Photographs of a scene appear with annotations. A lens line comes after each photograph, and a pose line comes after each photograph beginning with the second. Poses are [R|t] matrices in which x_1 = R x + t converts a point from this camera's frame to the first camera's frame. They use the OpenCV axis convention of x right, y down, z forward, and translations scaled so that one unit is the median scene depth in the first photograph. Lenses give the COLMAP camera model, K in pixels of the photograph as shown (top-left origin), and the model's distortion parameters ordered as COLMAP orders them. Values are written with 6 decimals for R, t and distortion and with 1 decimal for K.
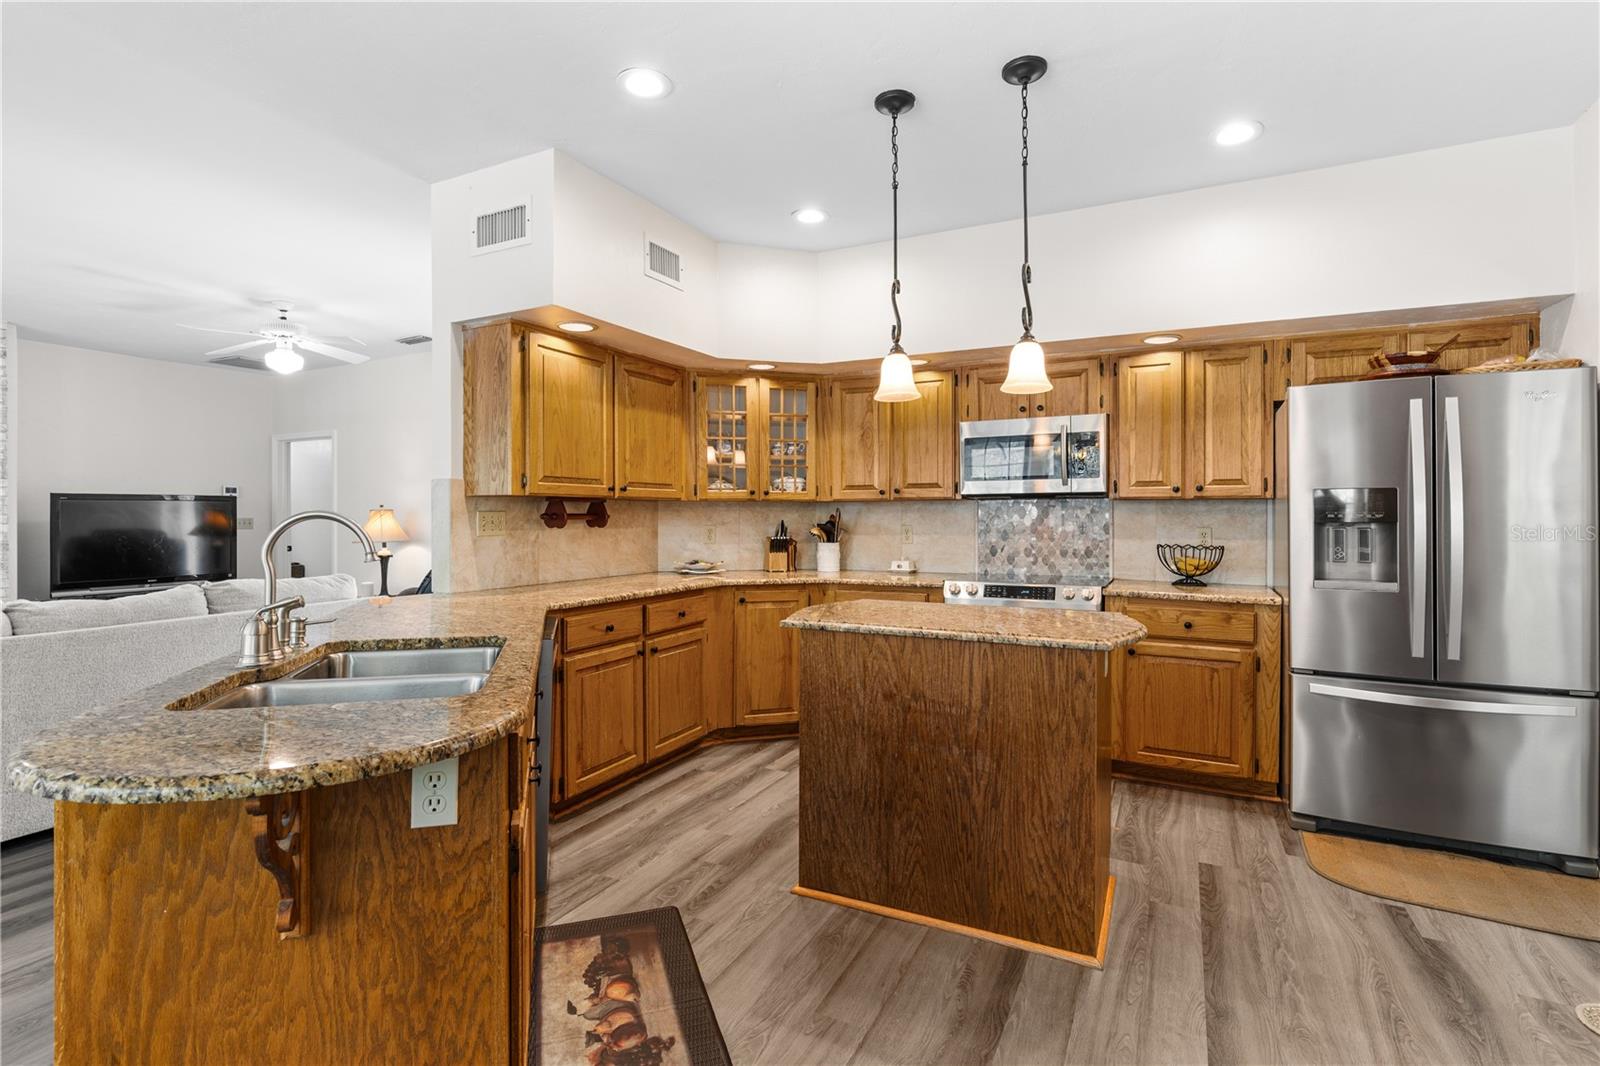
lens RADIAL K [[748.8, 0, 800.2], [0, 748.8, 511.1], [0, 0, 1]] dist [-0.001956, -0.001120]
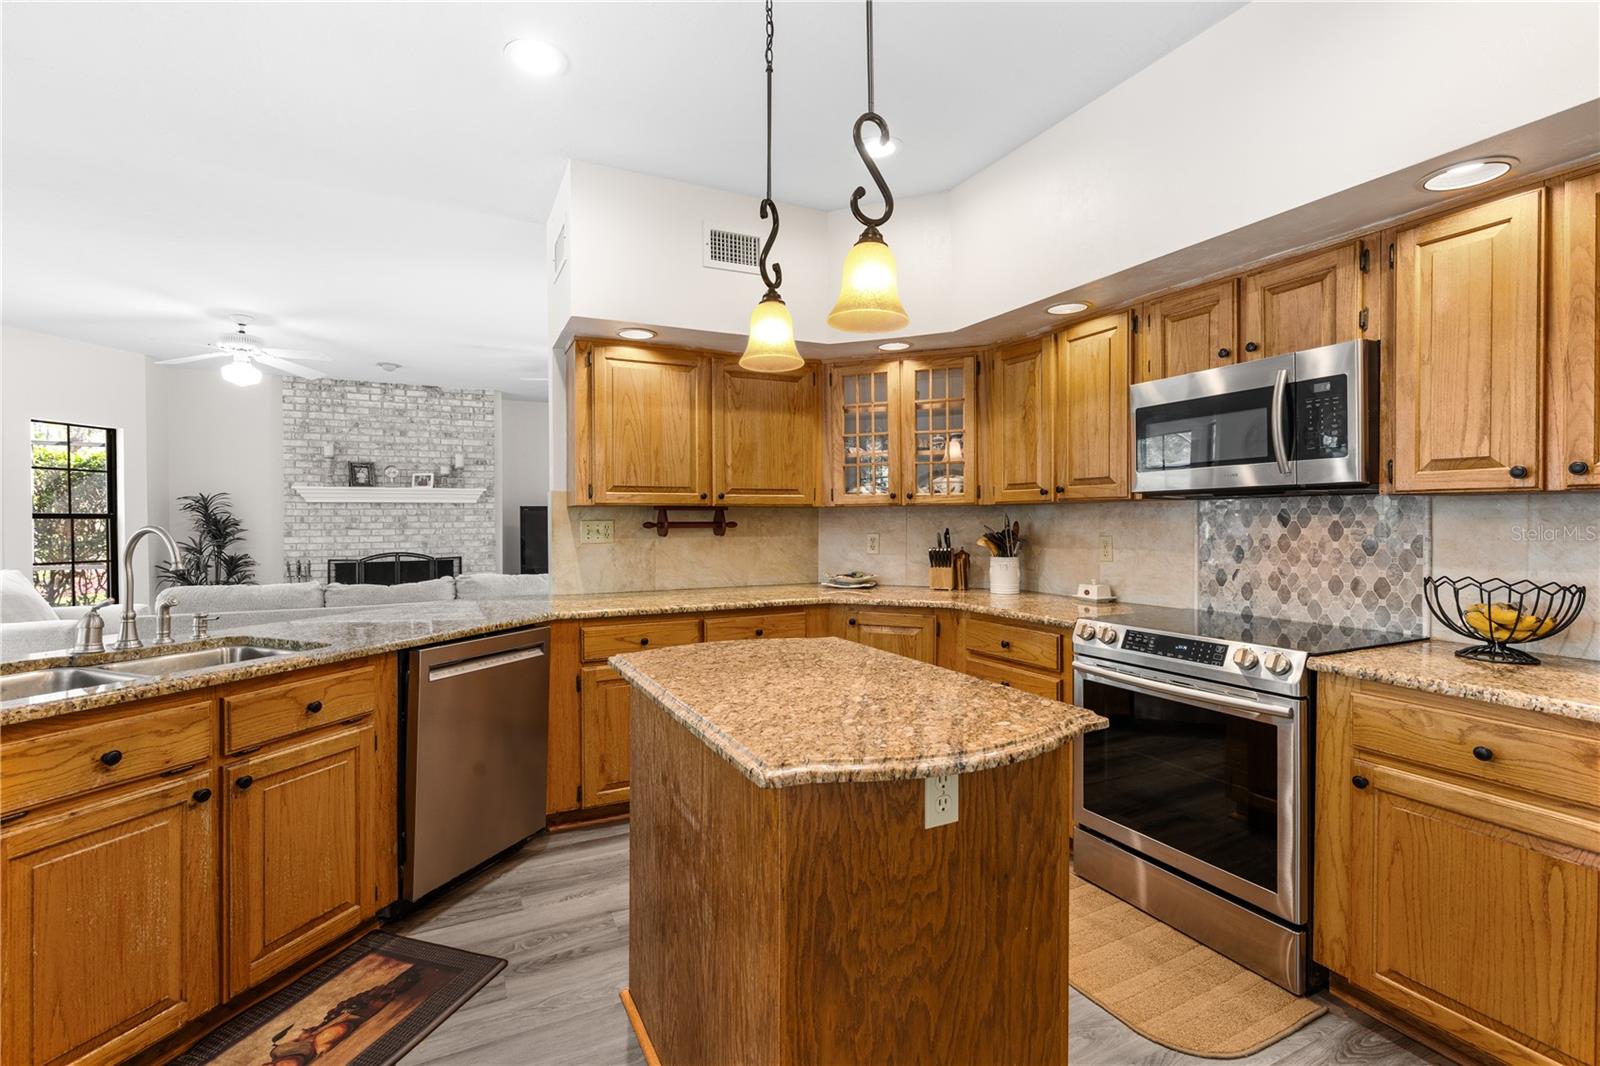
lens RADIAL K [[717.7, 0, 799.5], [0, 717.7, 525.1], [0, 0, 1]] dist [0.009059, -0.002852]
pose [[0.800688, 0.002100, -0.599078, 0.457069], [0.008008, 0.999867, 0.014207, -0.005354], [0.599028, -0.016173, 0.800565, 0.375719]]
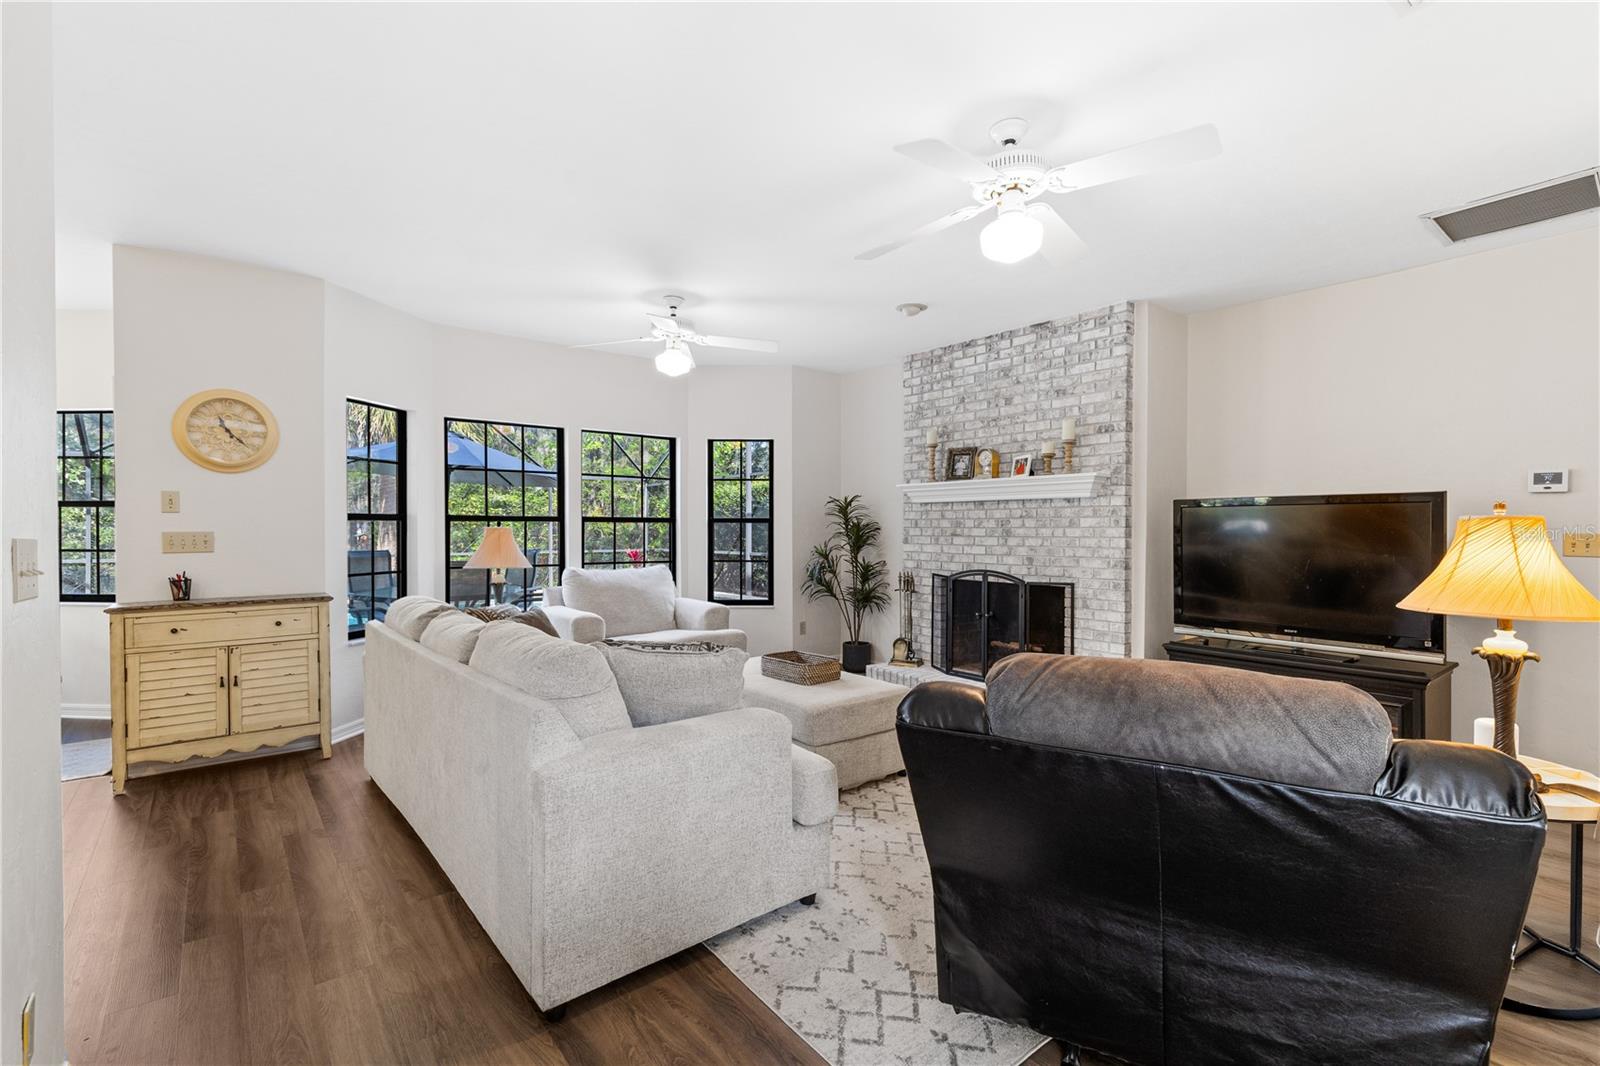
lens RADIAL K [[717.7, 0, 790.4], [0, 717.7, 530.6], [0, 0, 1]] dist [0.009059, -0.002852]
pose [[-0.405460, 0.010444, -0.914053, -0.258227], [0.009486, 0.999929, 0.007217, -0.001681], [0.914064, -0.005745, -0.405530, 1.666186]]
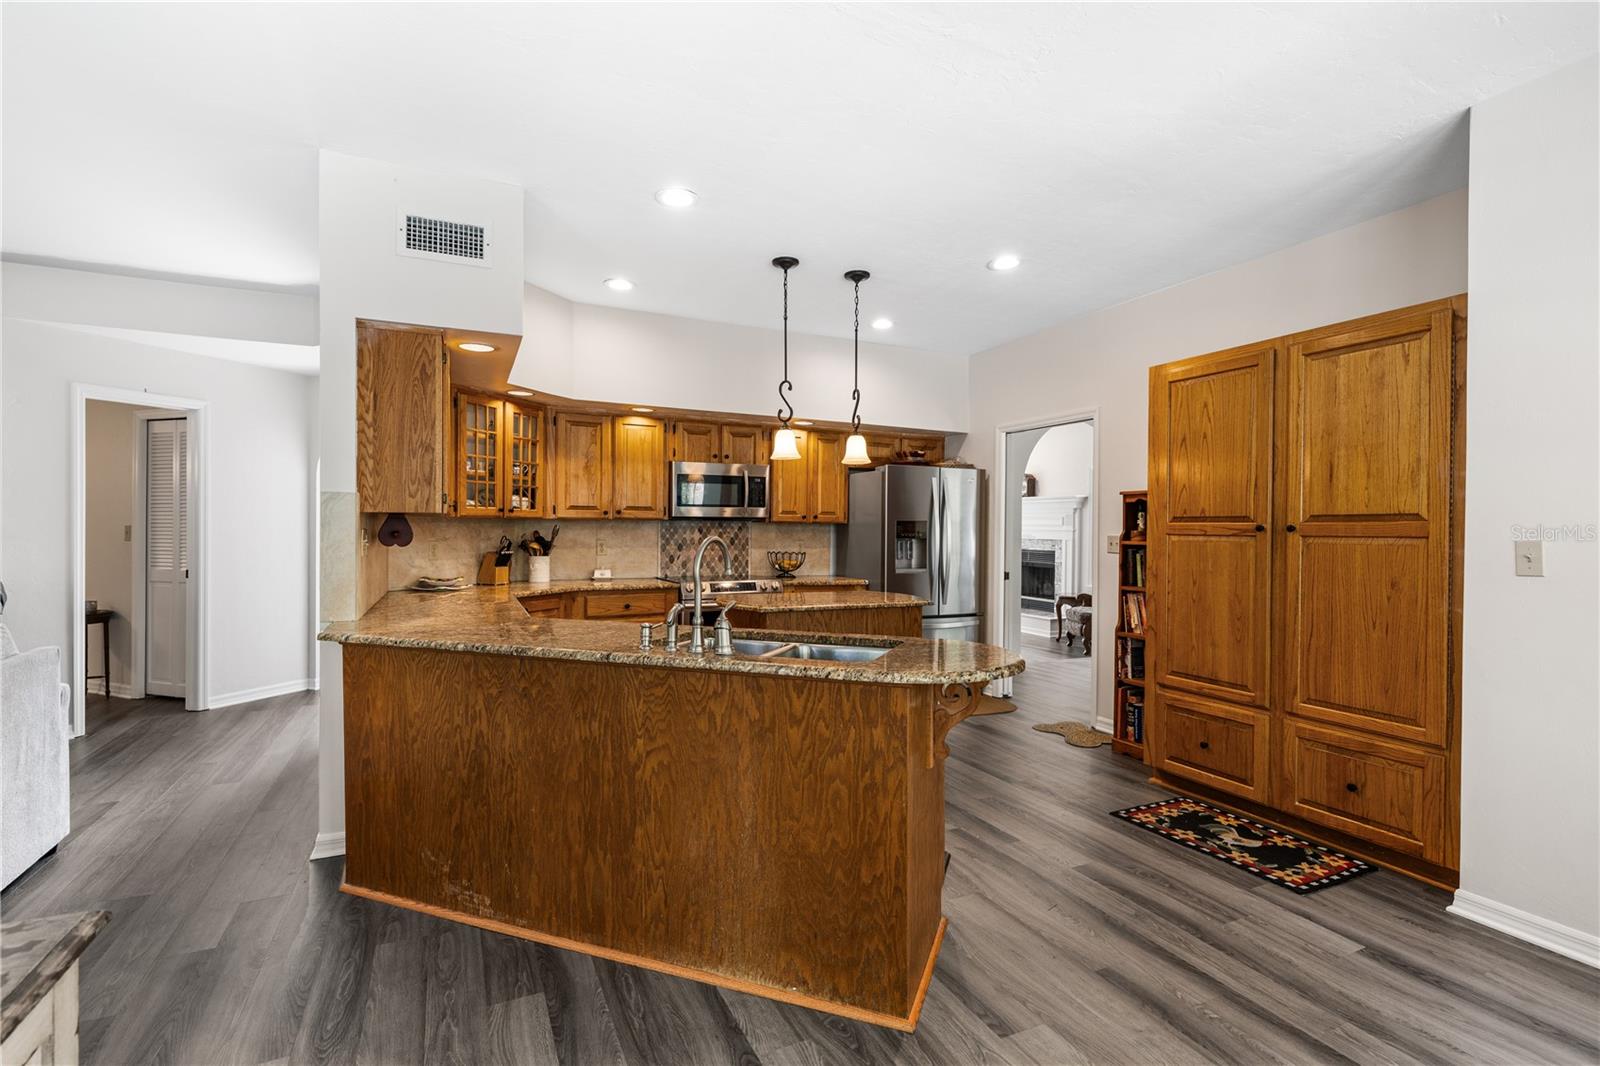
lens RADIAL K [[748.8, 0, 789.6], [0, 748.8, 534.8], [0, 0, 1]] dist [-0.001956, -0.001120]
pose [[0.624540, 0.000172, 0.780993, -0.851469], [-0.015568, 0.999804, 0.012229, -0.011836], [-0.780838, -0.019795, 0.624420, 0.033164]]
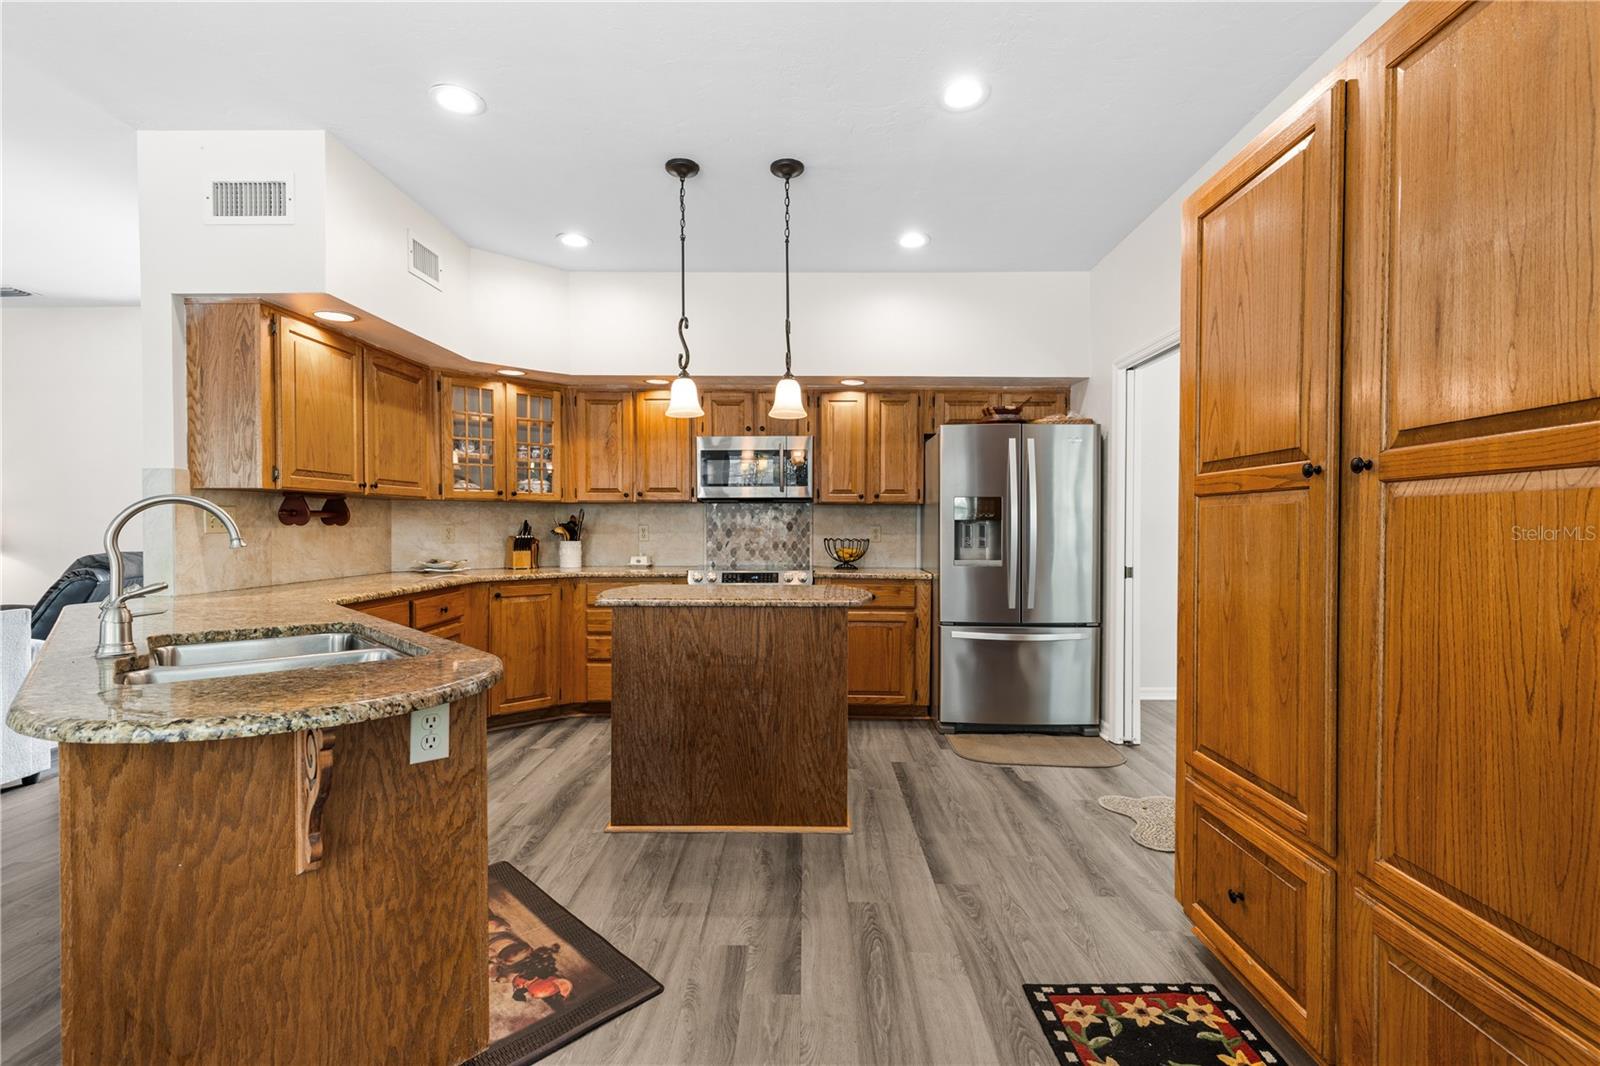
lens RADIAL K [[717.7, 0, 793.3], [0, 717.7, 527.6], [0, 0, 1]] dist [0.009059, -0.002852]
pose [[0.900327, -0.000518, 0.435214, -0.176815], [-0.004613, 0.999932, 0.010733, 0.014750], [-0.435190, -0.011671, 0.900263, -0.100986]]
